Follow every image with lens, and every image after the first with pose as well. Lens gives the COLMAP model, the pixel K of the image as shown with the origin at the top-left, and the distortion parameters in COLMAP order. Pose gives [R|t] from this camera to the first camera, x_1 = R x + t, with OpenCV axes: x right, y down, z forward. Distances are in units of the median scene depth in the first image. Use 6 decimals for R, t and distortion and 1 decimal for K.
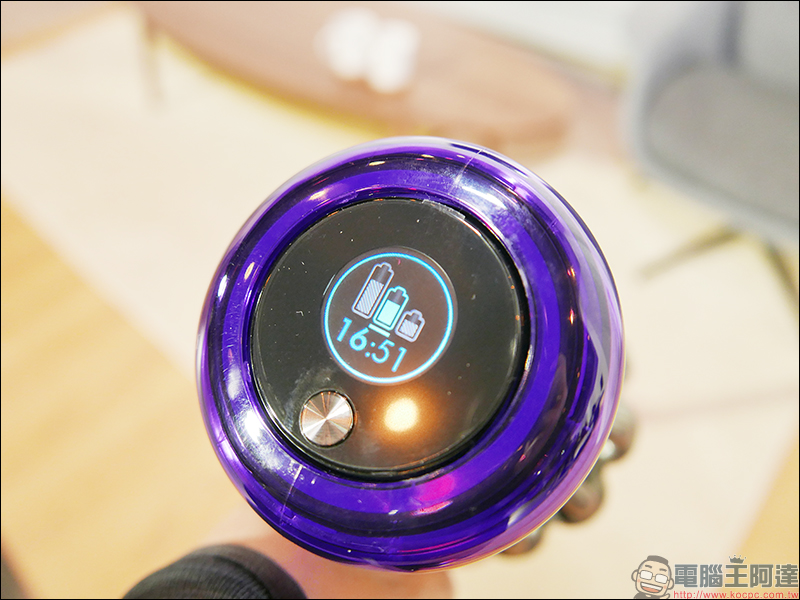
lens RADIAL K [[578.4, 0, 399.1], [0, 578.4, 300.0], [0, 0, 1]] dist [-0.072919, 0.001377]
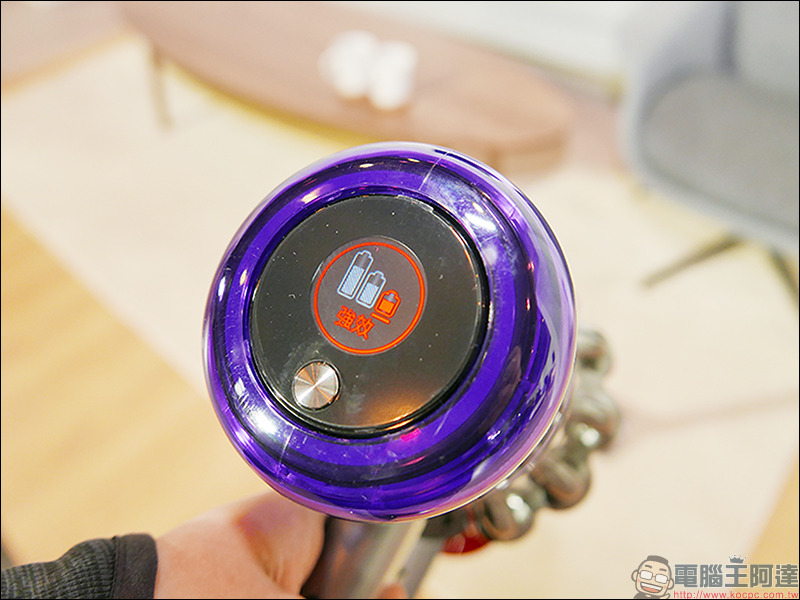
lens RADIAL K [[578.4, 0, 395.4], [0, 578.4, 301.3], [0, 0, 1]] dist [-0.072919, 0.001377]
pose [[0.999560, -0.020979, -0.020945, 0.055743], [0.020386, 0.999395, -0.028167, 0.067858], [0.021524, 0.027727, 0.999384, -0.137468]]
